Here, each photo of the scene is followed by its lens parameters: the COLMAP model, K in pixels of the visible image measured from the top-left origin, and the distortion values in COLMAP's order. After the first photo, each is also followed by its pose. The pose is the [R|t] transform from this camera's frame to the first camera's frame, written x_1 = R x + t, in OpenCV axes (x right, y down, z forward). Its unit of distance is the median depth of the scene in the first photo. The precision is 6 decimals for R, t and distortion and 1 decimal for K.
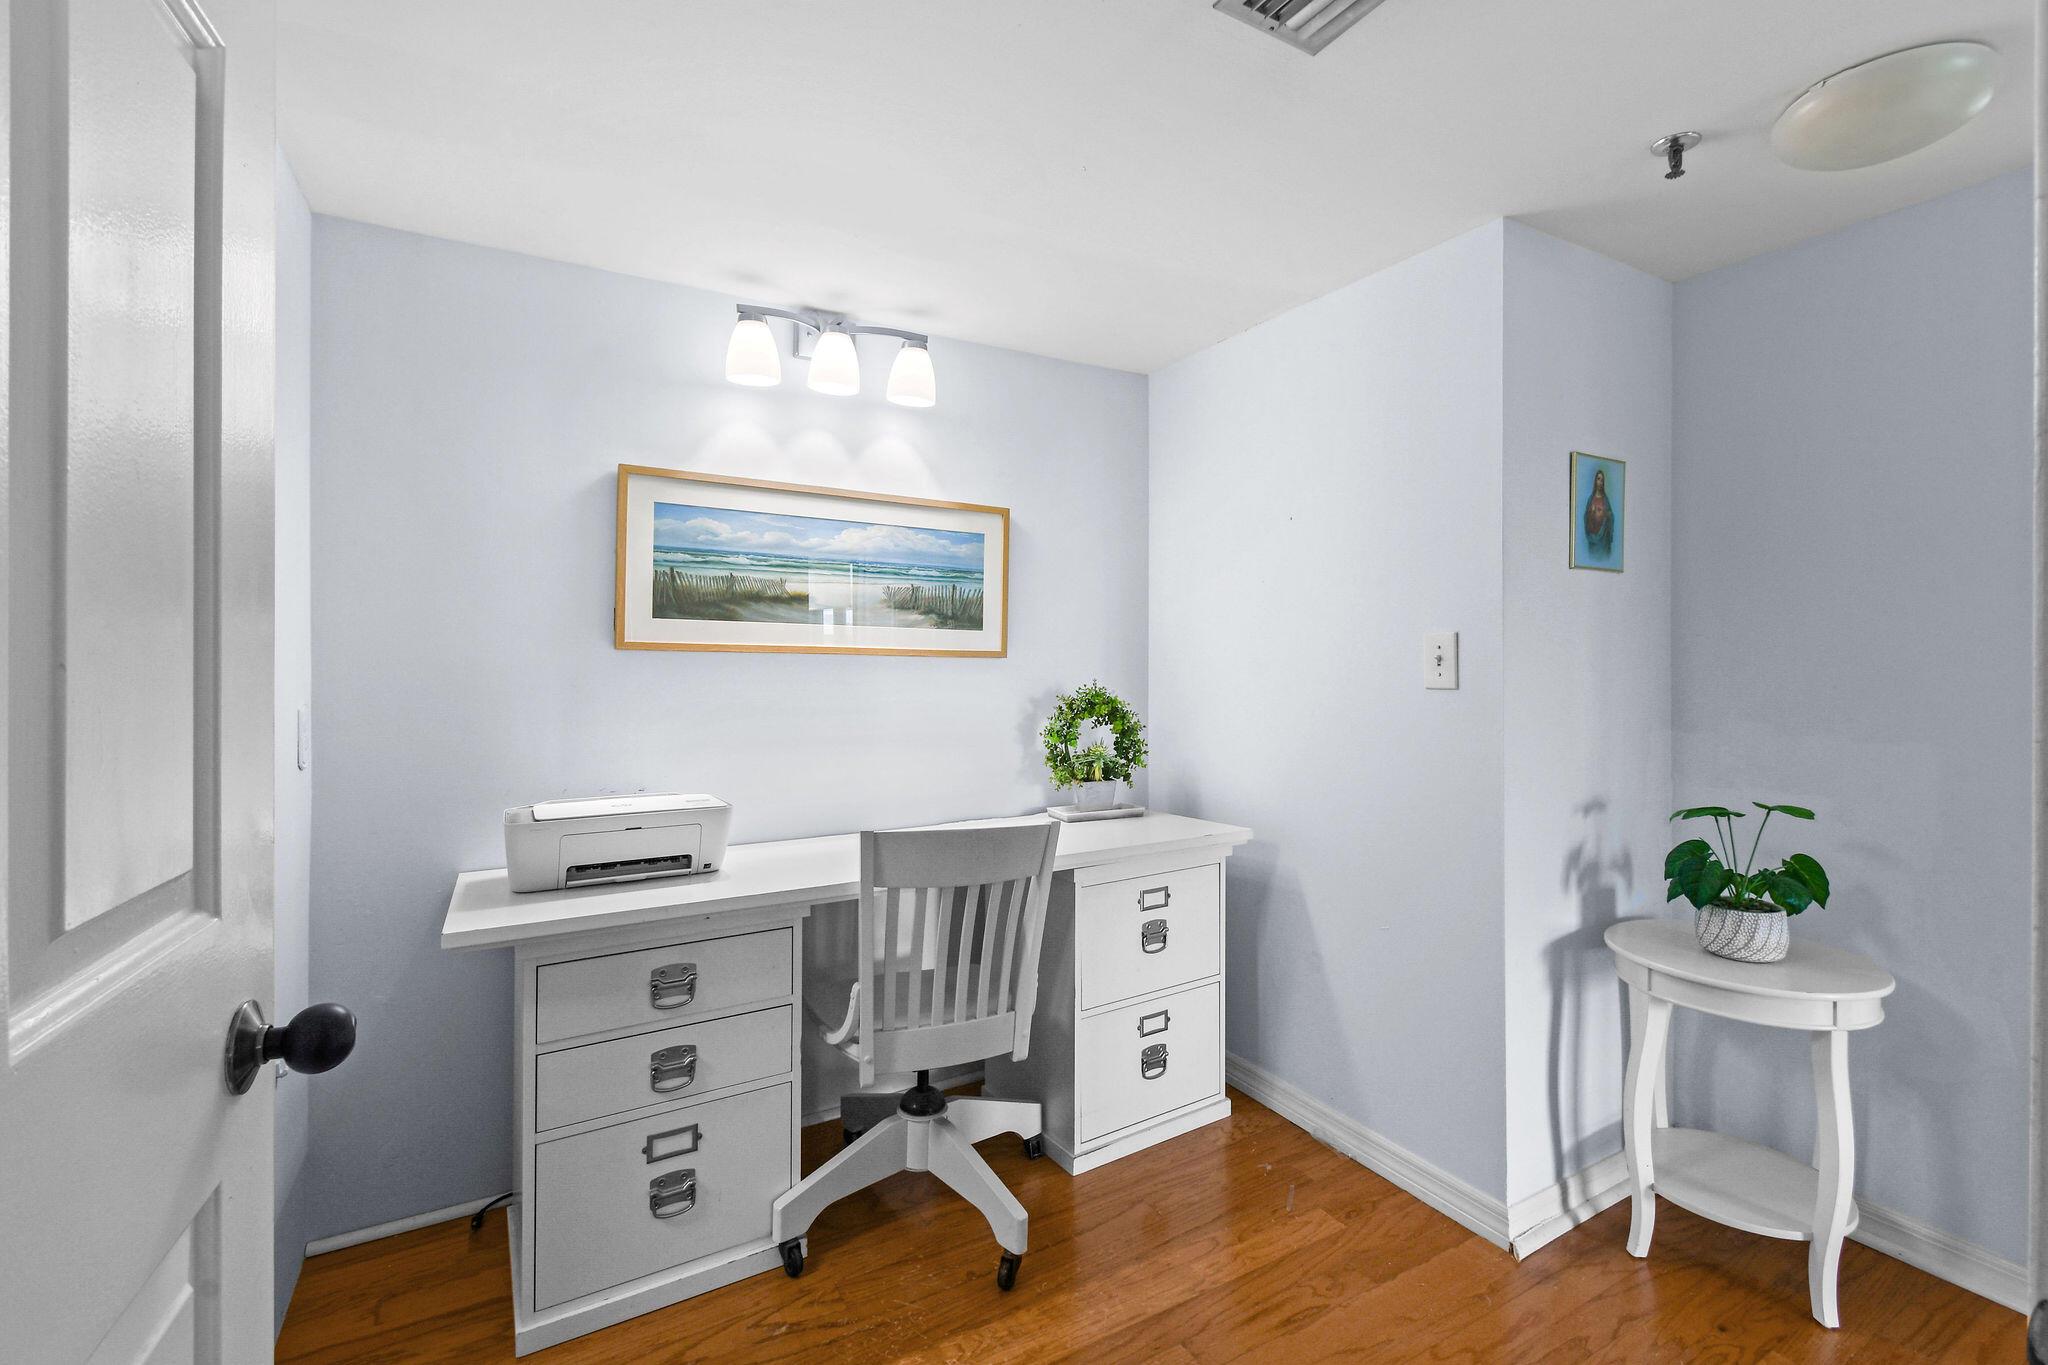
lens RADIAL K [[913.9, 0, 1030.5], [0, 913.9, 663.8], [0, 0, 1]] dist [0.001457, -0.001142]
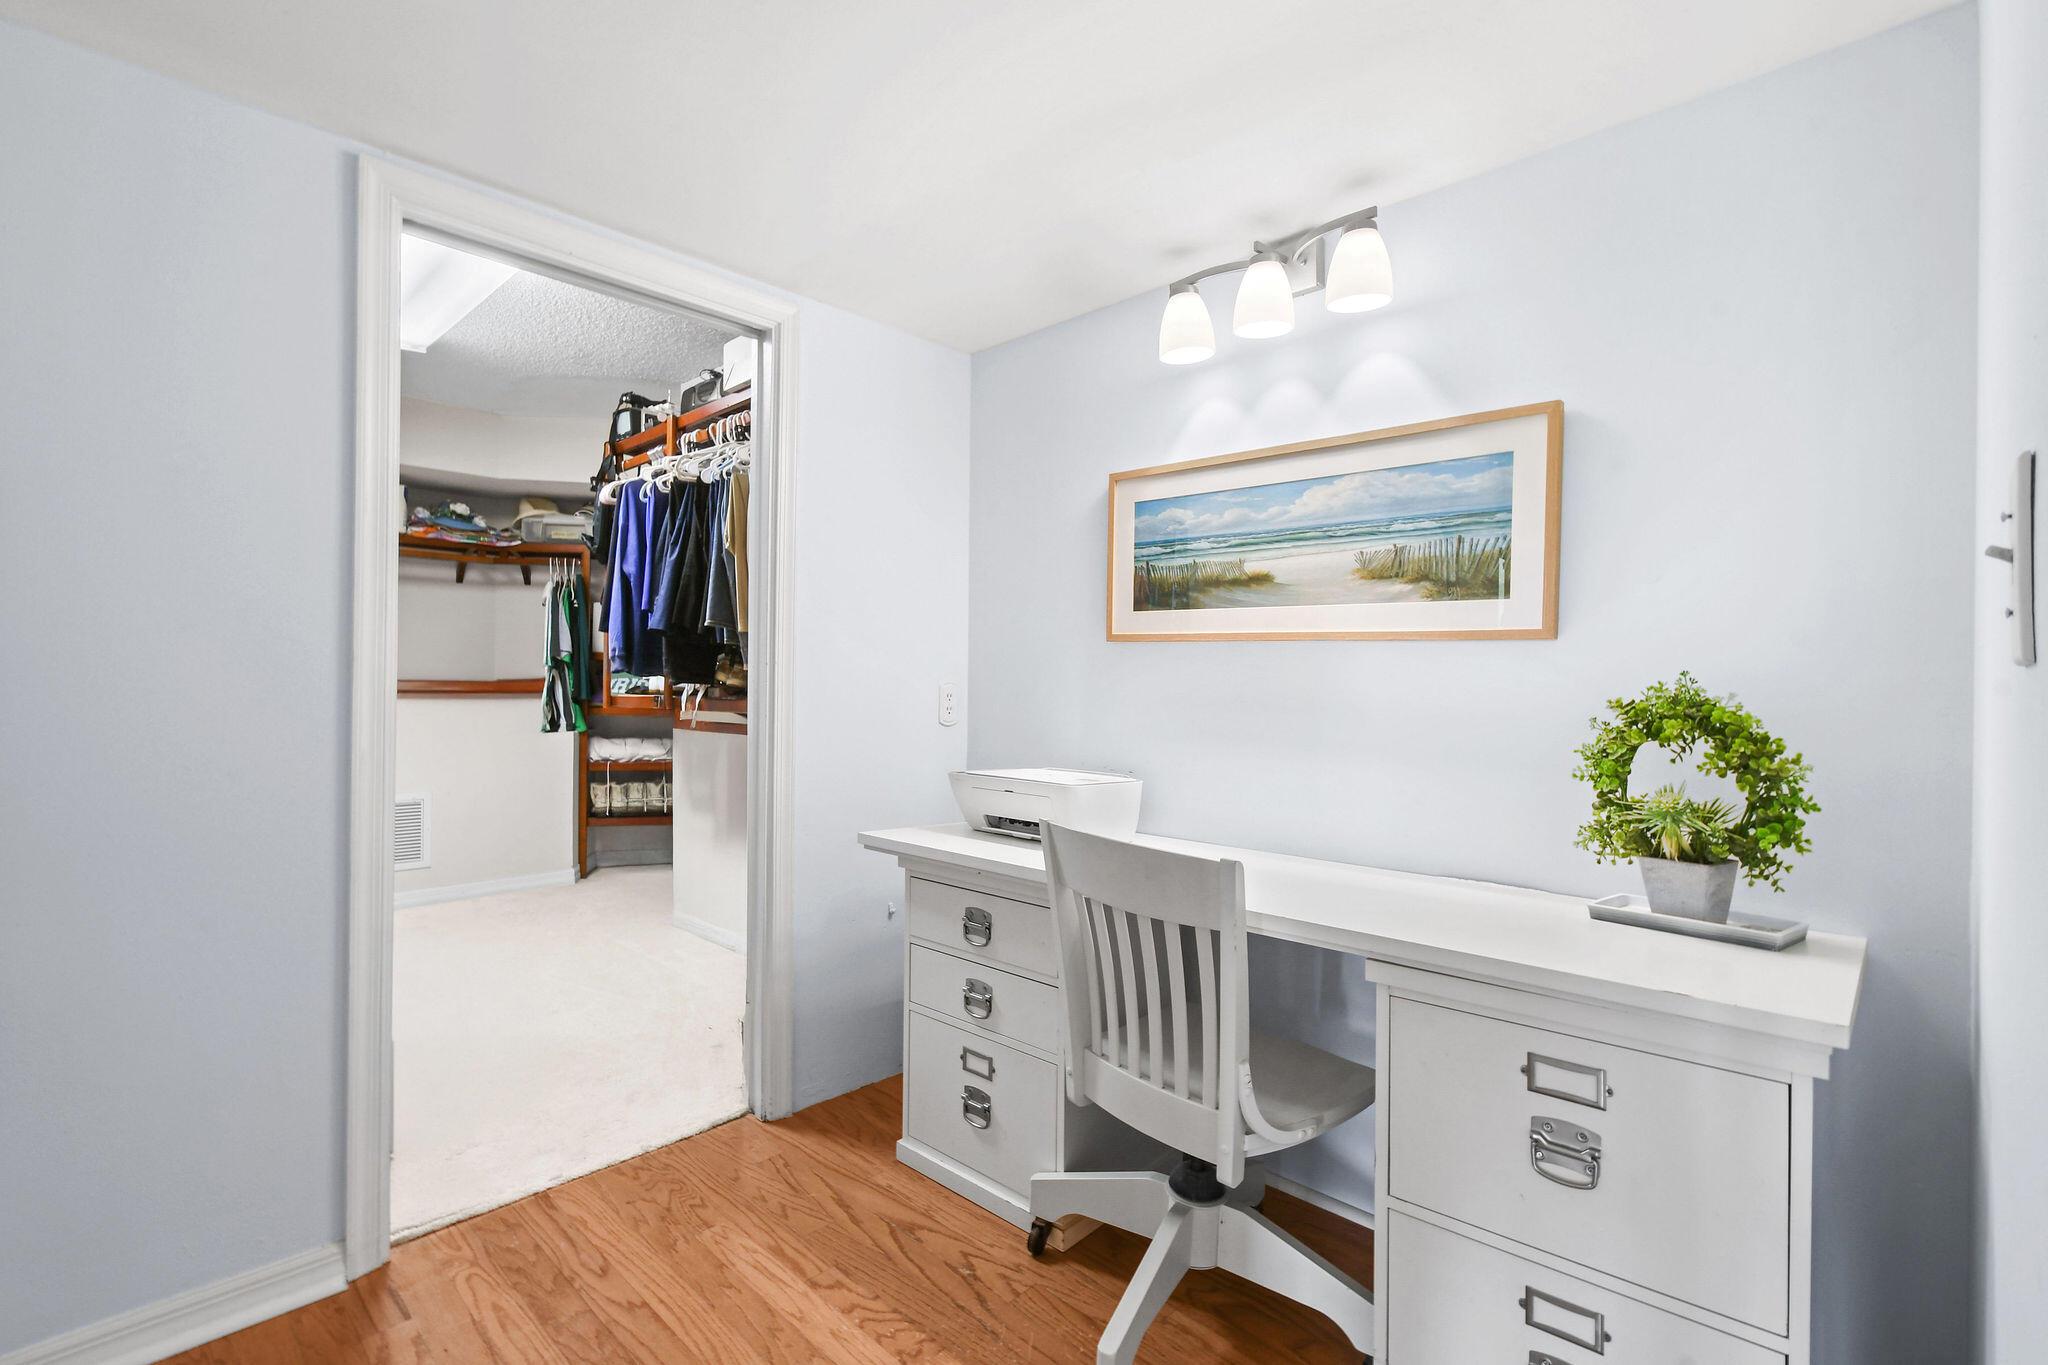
lens RADIAL K [[913.9, 0, 1030.4], [0, 913.9, 684.2], [0, 0, 1]] dist [0.001457, -0.001142]
pose [[0.282258, 0.007273, -0.959311, 0.541057], [-0.013429, 0.999903, 0.003629, 0.030815], [0.959245, 0.011858, 0.282328, 0.544418]]
